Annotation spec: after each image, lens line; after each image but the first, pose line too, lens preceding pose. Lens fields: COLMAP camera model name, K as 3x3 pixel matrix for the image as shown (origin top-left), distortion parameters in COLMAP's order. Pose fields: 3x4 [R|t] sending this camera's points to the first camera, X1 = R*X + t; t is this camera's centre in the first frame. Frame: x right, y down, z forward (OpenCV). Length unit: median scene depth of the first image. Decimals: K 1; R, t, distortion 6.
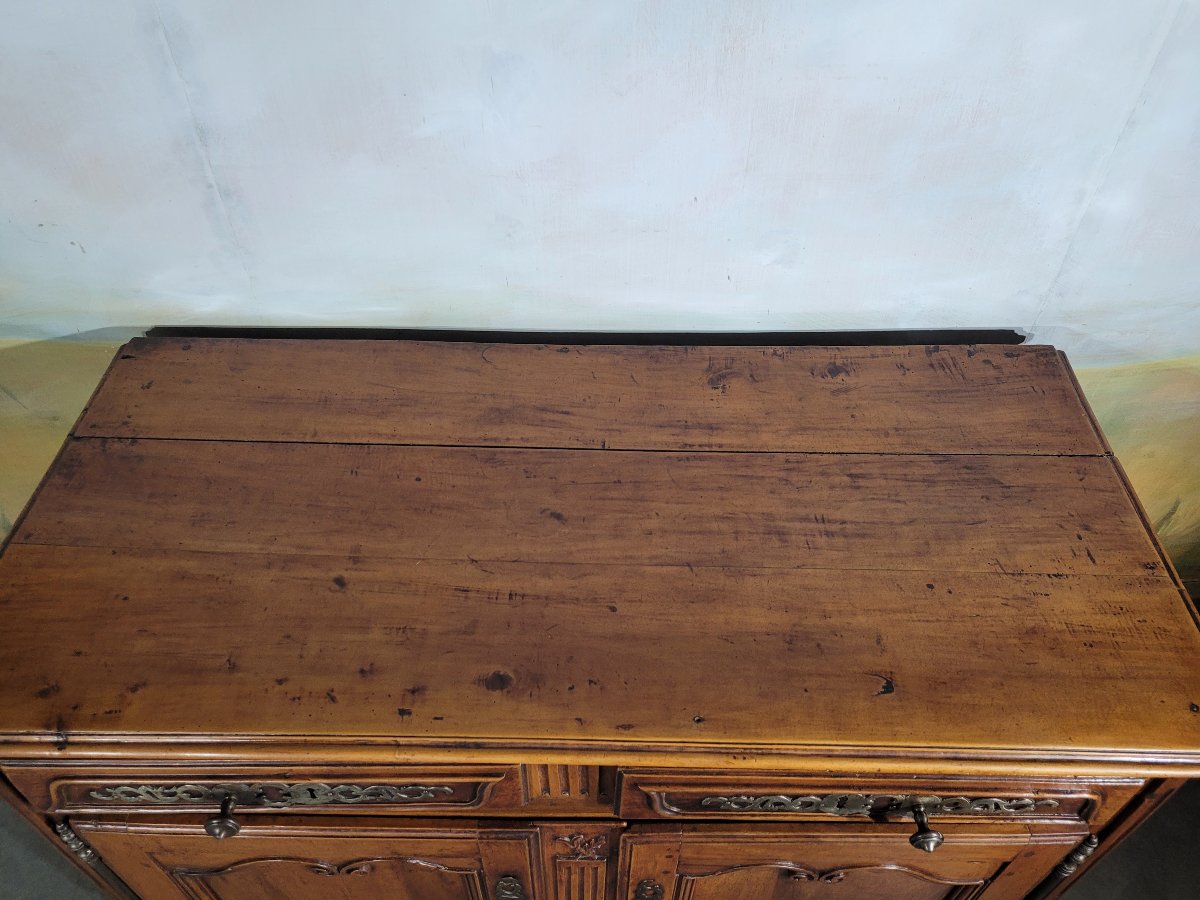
lens RADIAL K [[904.4, 0, 598.0], [0, 904.4, 437.5], [0, 0, 1]] dist [0.045897, -0.034171]
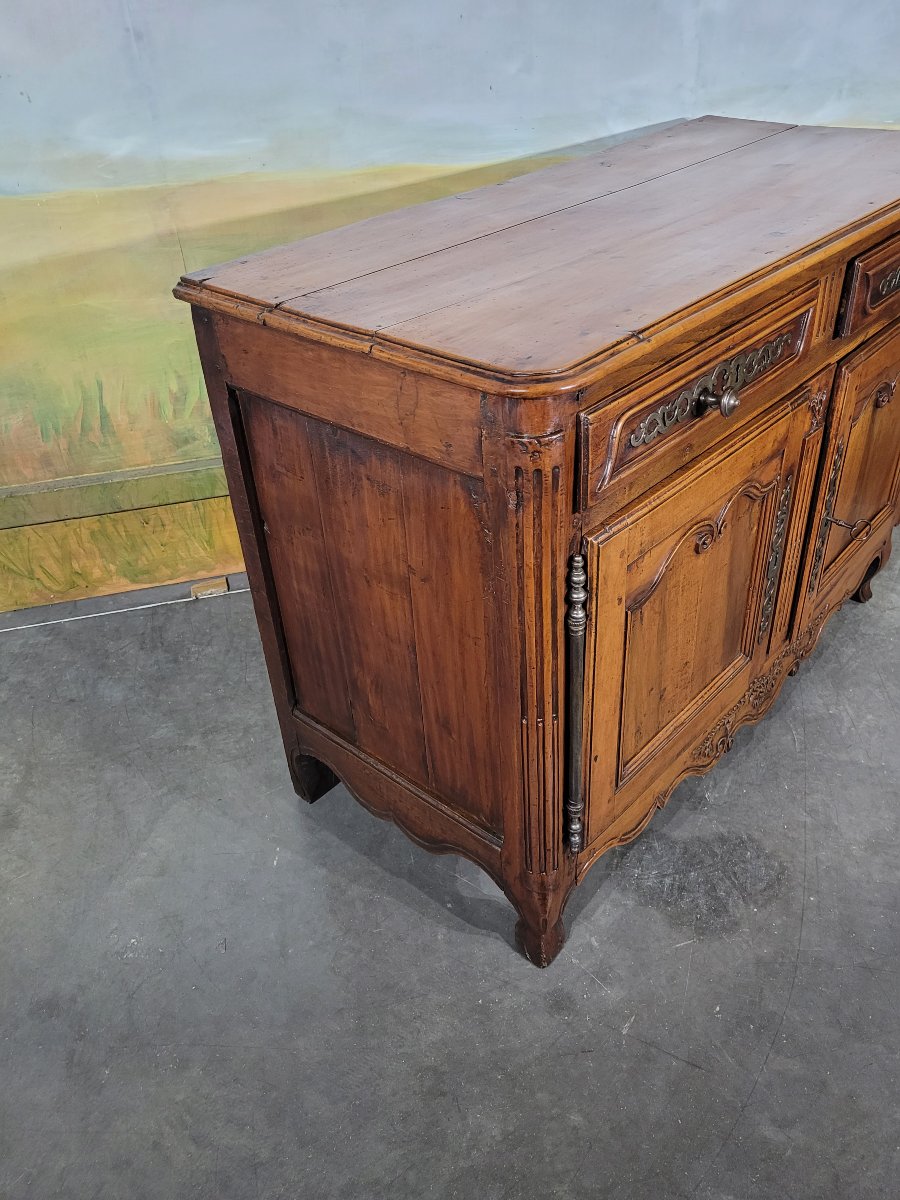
lens RADIAL K [[904.4, 0, 459.5], [0, 904.4, 597.9], [0, 0, 1]] dist [0.045897, -0.034171]
pose [[0.969263, -0.177183, 0.170689, -0.341754], [0.206092, 0.963654, -0.169988, 0.972952], [-0.134366, 0.199941, 0.970551, -0.291444]]
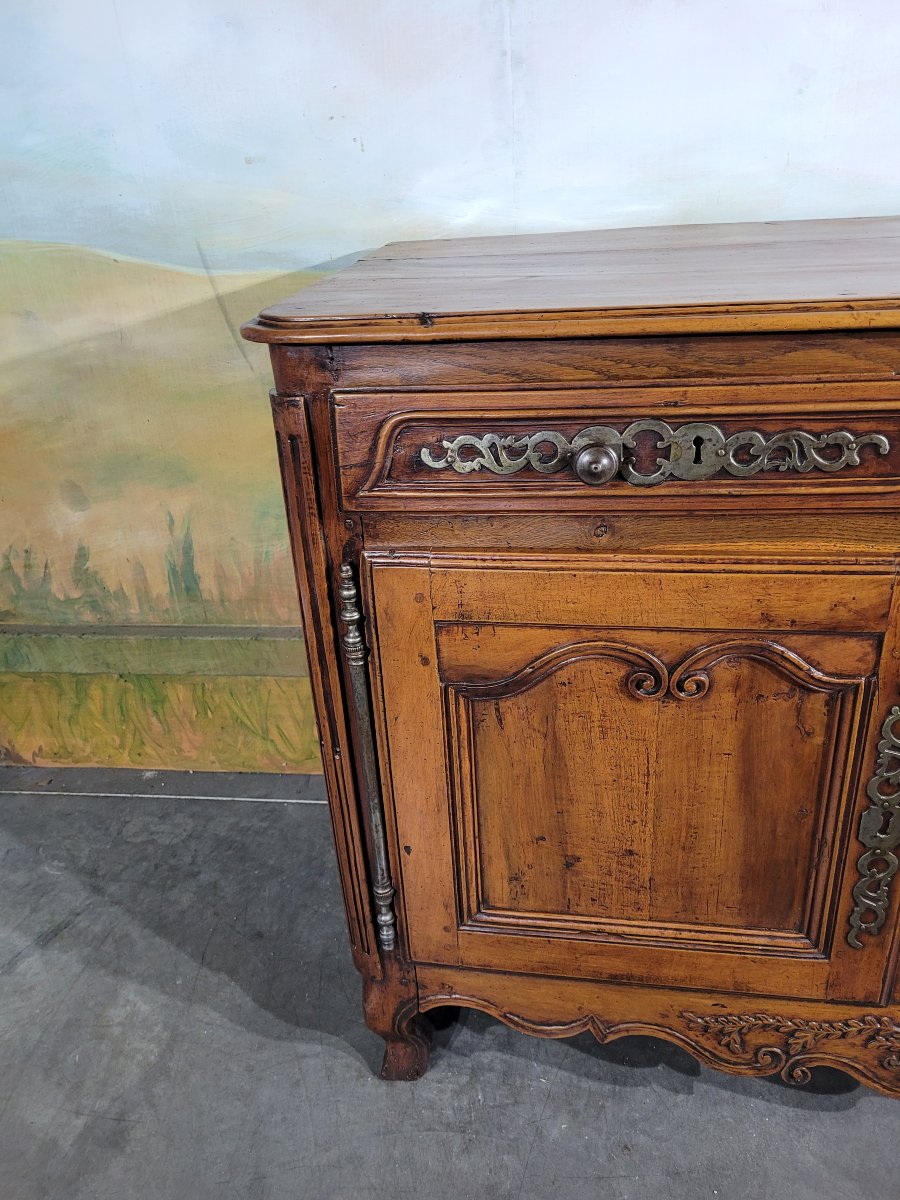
lens RADIAL K [[904.4, 0, 453.8], [0, 904.4, 590.7], [0, 0, 1]] dist [0.045897, -0.034171]
pose [[0.989721, -0.000606, -0.143011, -0.351993], [-0.046826, 0.943495, -0.328061, 0.659469], [0.135129, 0.331386, 0.933768, 0.251212]]
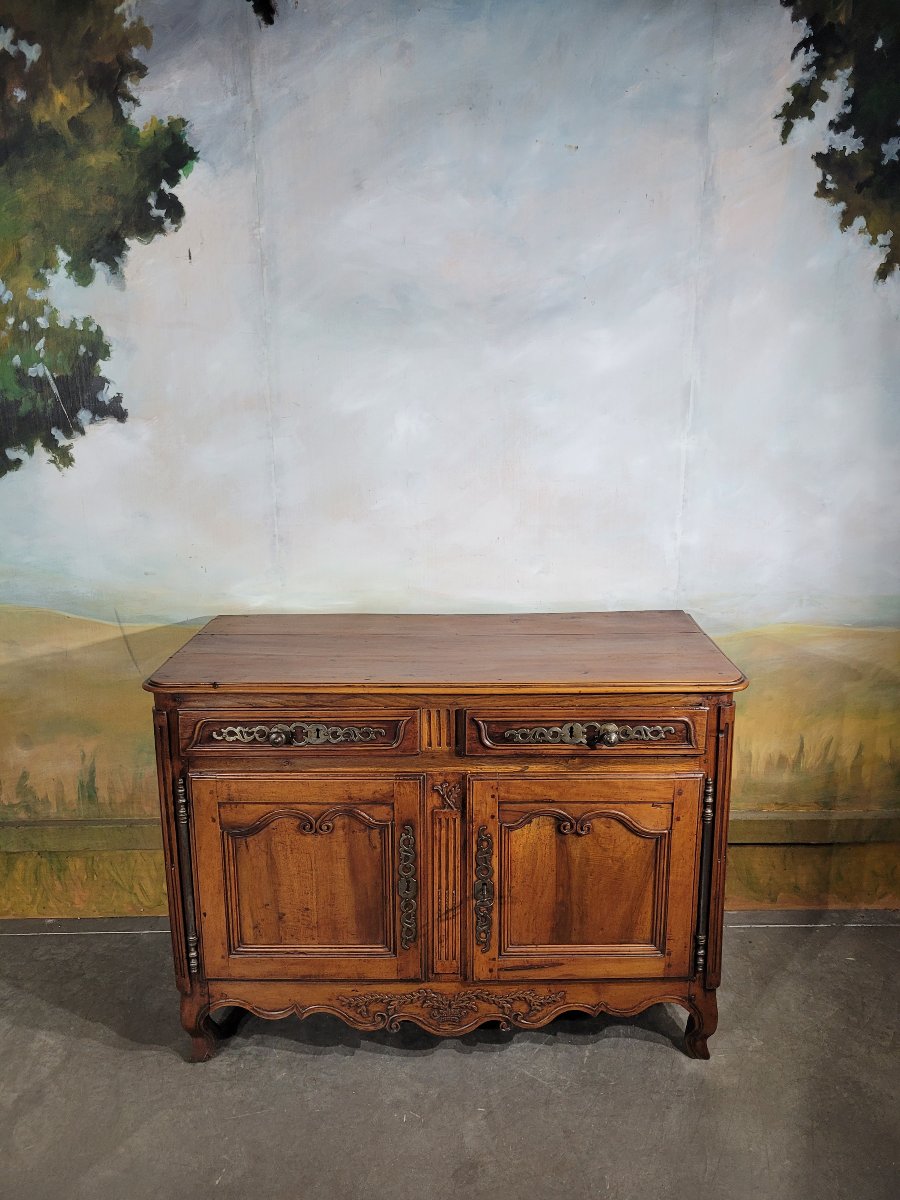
lens RADIAL K [[904.4, 0, 459.6], [0, 904.4, 607.5], [0, 0, 1]] dist [0.045897, -0.034171]
pose [[0.999905, -0.013106, 0.004352, 0.004824], [0.013427, 0.849063, -0.528122, 1.072032], [0.003226, 0.528130, 0.849158, -0.784469]]
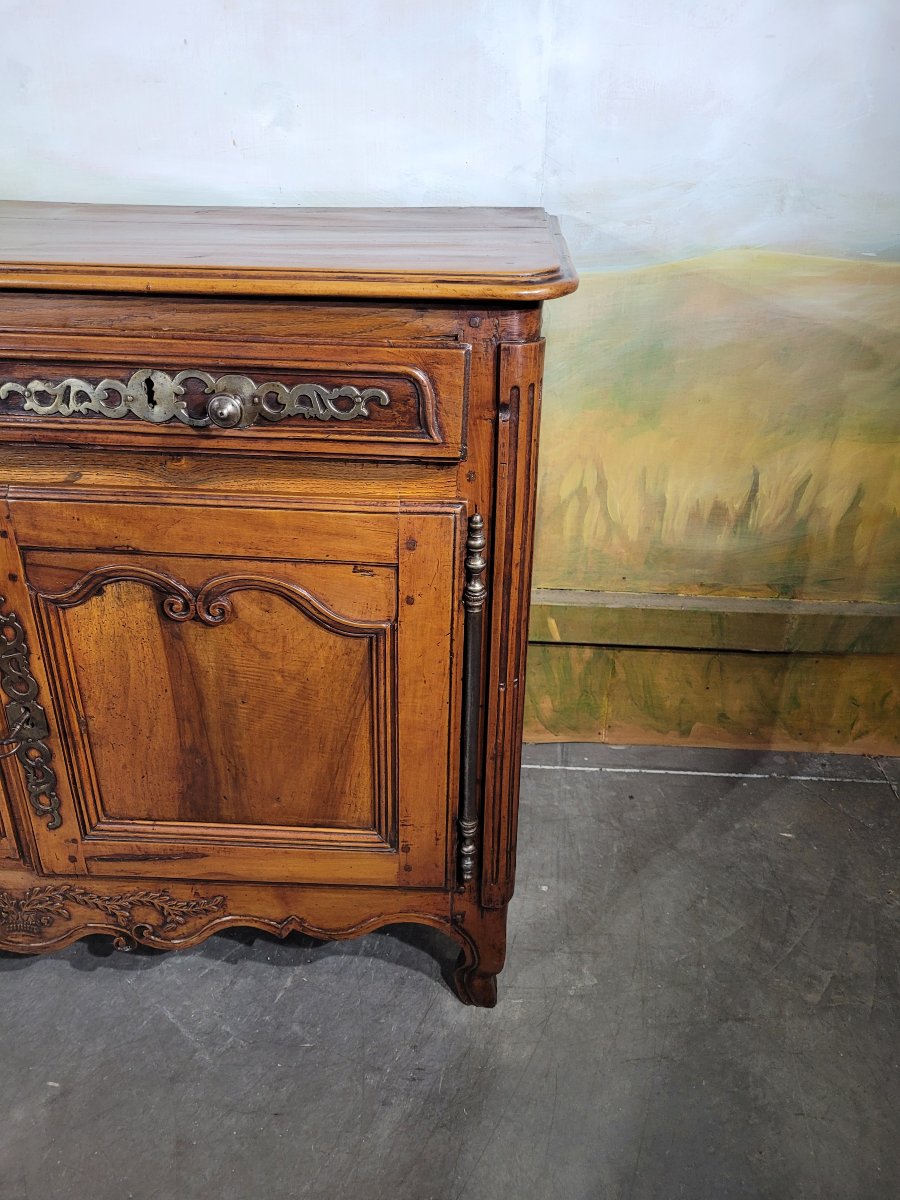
lens RADIAL K [[904.4, 0, 444.1], [0, 904.4, 607.0], [0, 0, 1]] dist [0.045897, -0.034171]
pose [[0.998285, 0.035568, -0.046501, 0.518820], [-0.048152, 0.950613, -0.306620, 0.737920], [0.033298, 0.308333, 0.950696, 0.191401]]
